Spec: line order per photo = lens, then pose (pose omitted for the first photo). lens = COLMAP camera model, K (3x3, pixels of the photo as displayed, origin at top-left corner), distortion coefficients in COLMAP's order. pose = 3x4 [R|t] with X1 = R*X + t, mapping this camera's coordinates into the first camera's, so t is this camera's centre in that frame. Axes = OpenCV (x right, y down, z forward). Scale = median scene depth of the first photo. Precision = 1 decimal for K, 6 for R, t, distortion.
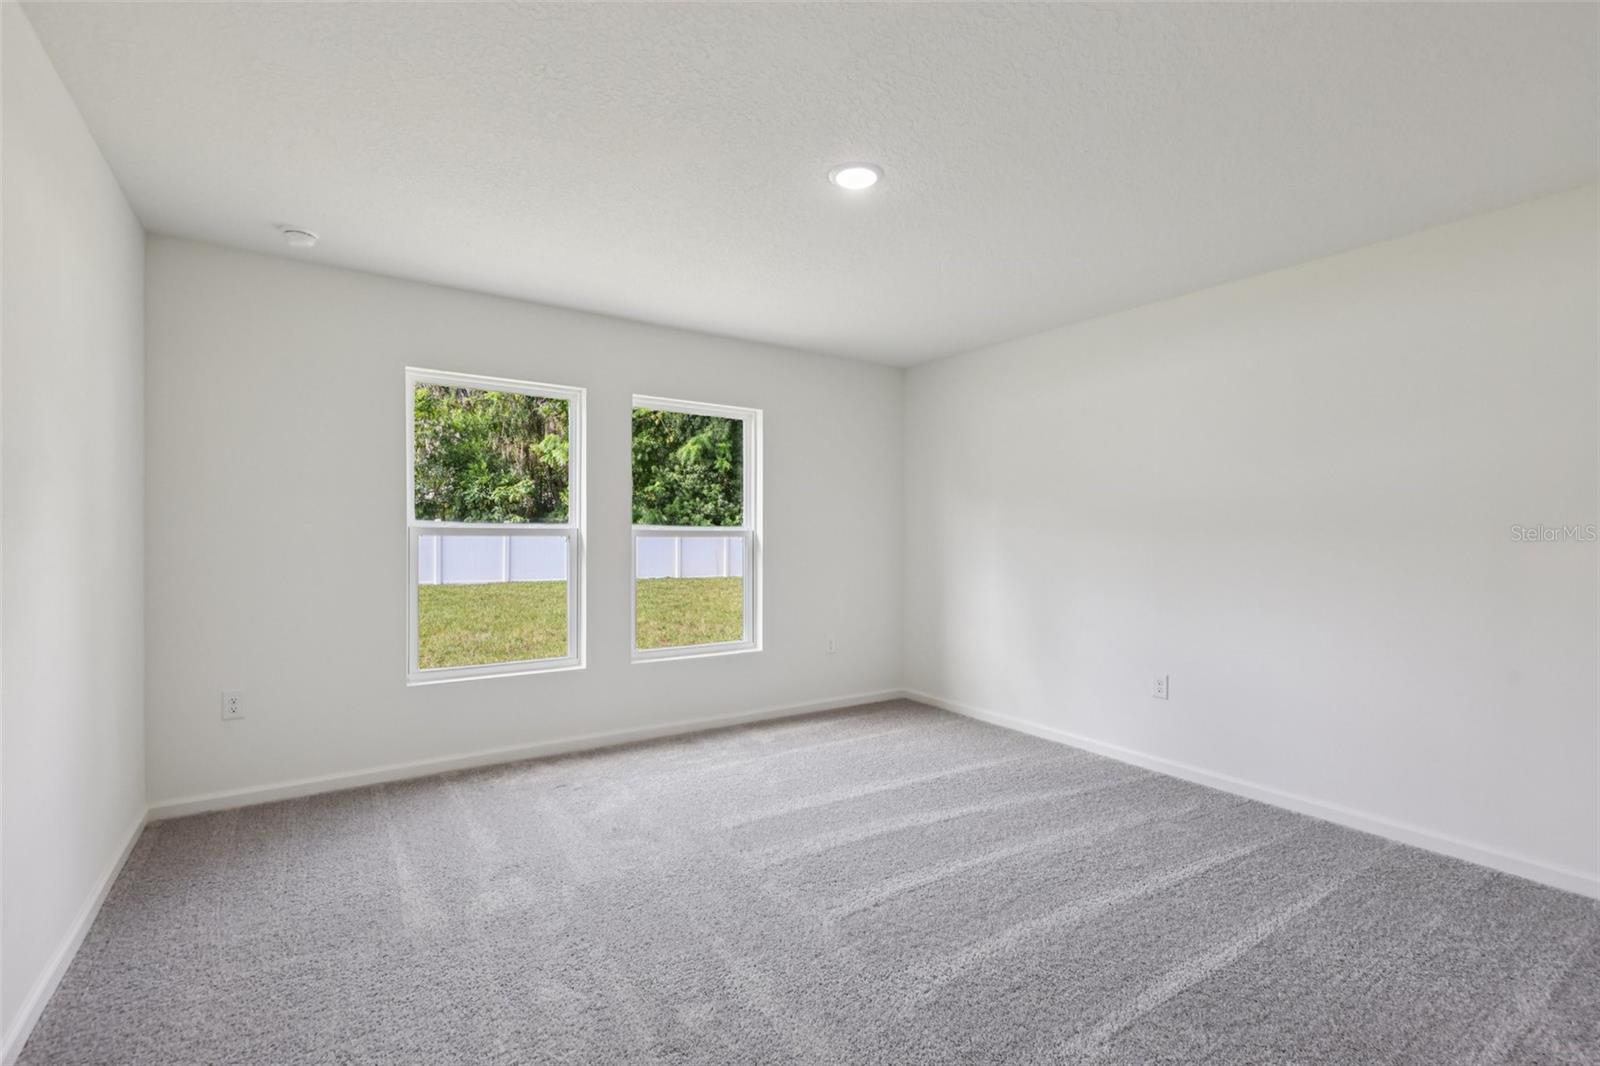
lens RADIAL K [[705.1, 0, 794.1], [0, 705.1, 522.7], [0, 0, 1]] dist [0.003010, -0.000246]
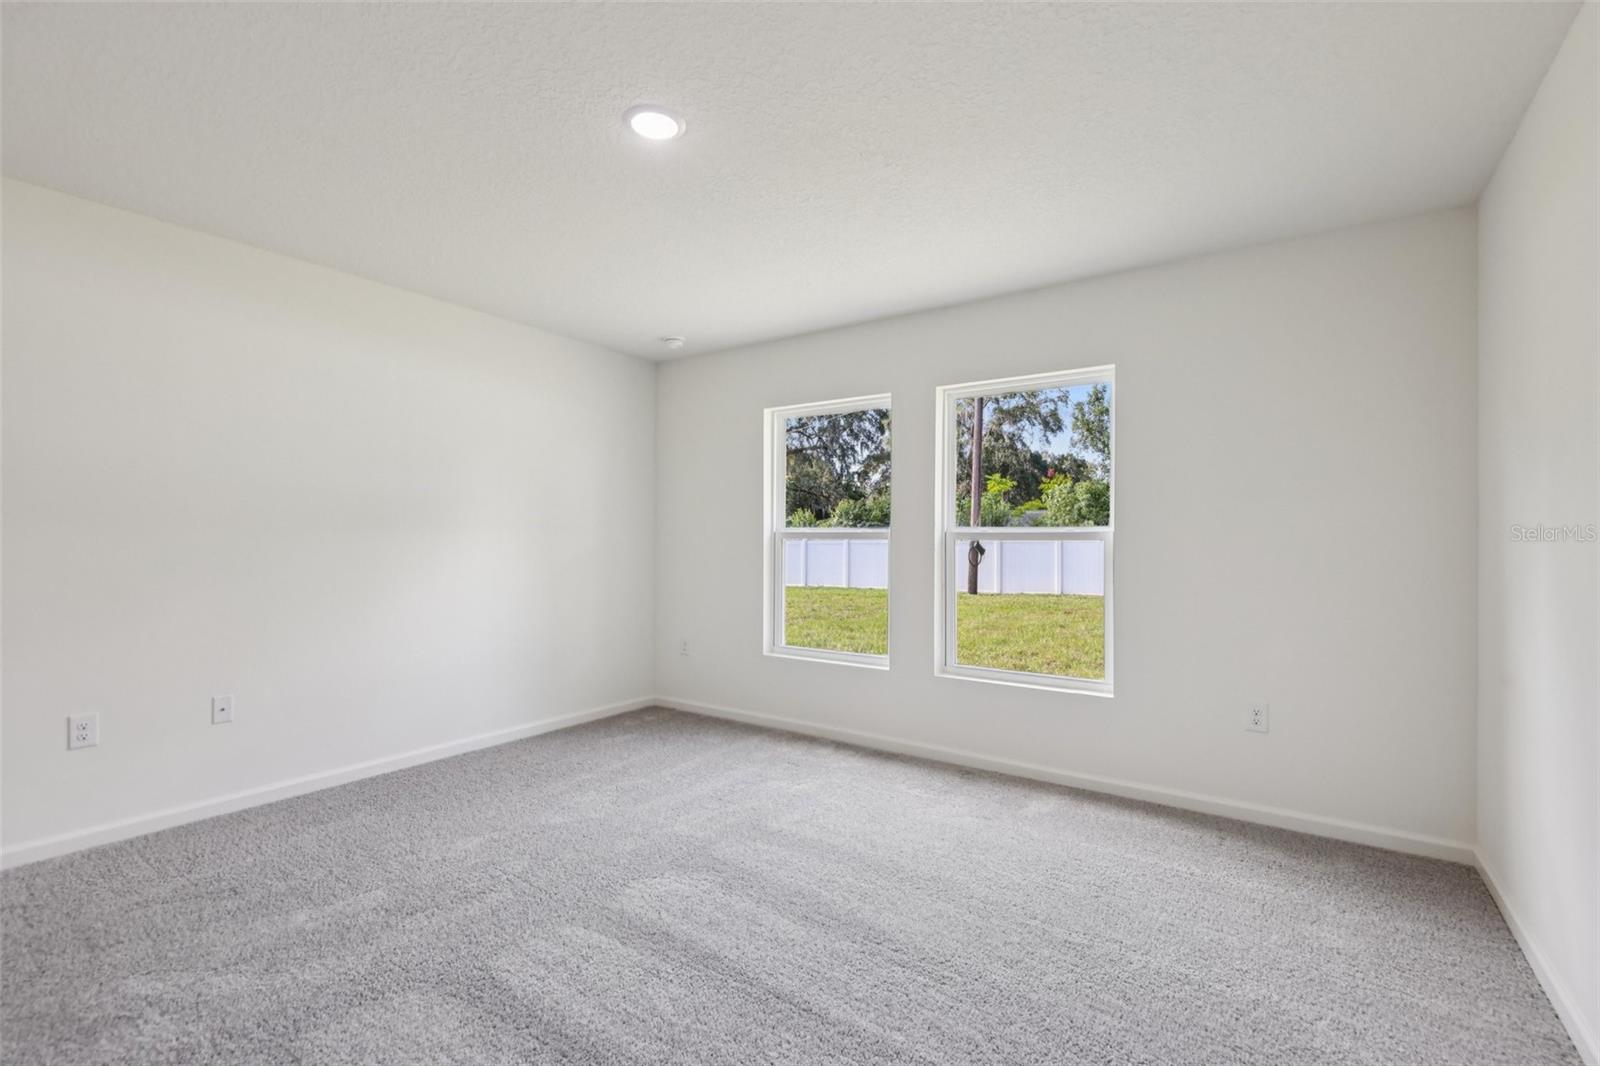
lens RADIAL K [[725.4, 0, 797.5], [0, 725.4, 536.3], [0, 0, 1]] dist [0.002664, -0.000479]
pose [[0.360184, -0.005371, -0.932866, 0.594377], [0.015855, 0.999874, 0.000365, 0.010949], [0.932747, -0.014923, 0.360224, 0.479352]]
